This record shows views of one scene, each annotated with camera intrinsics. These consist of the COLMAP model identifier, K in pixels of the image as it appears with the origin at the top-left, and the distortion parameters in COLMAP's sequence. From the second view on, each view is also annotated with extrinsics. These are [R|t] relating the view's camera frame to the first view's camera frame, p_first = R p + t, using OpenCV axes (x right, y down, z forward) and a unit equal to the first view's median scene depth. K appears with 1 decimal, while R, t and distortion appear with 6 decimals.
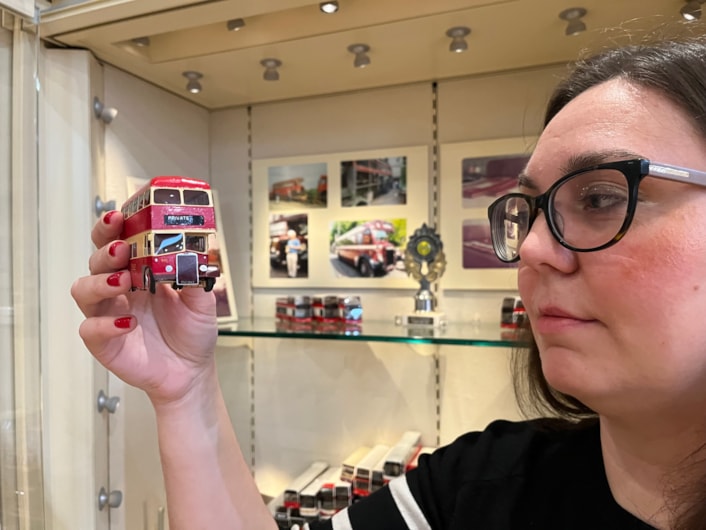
lens RADIAL K [[525.4, 0, 355.2], [0, 525.4, 268.1], [0, 0, 1]] dist [0.023530, -0.036149]
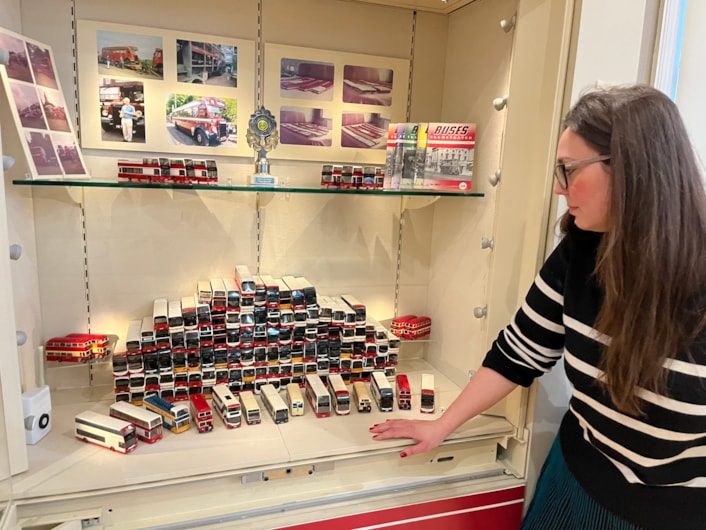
lens RADIAL K [[525.4, 0, 354.0], [0, 525.4, 263.6], [0, 0, 1]] dist [0.023530, -0.036149]
pose [[0.773899, -0.075434, 0.628801, -0.498489], [-0.056281, 0.980761, 0.186924, 0.038458], [-0.630803, -0.180050, 0.754764, -0.189883]]
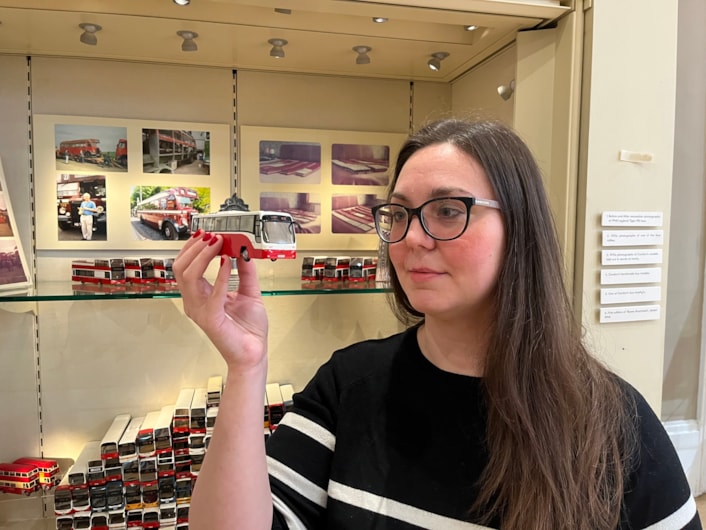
lens RADIAL K [[525.4, 0, 361.9], [0, 525.4, 255.6], [0, 0, 1]] dist [0.023530, -0.036149]
pose [[0.833966, -0.018547, 0.551504, -0.253032], [-0.018227, 0.997964, 0.061124, -0.024123], [-0.551515, -0.061027, 0.831930, -0.125515]]
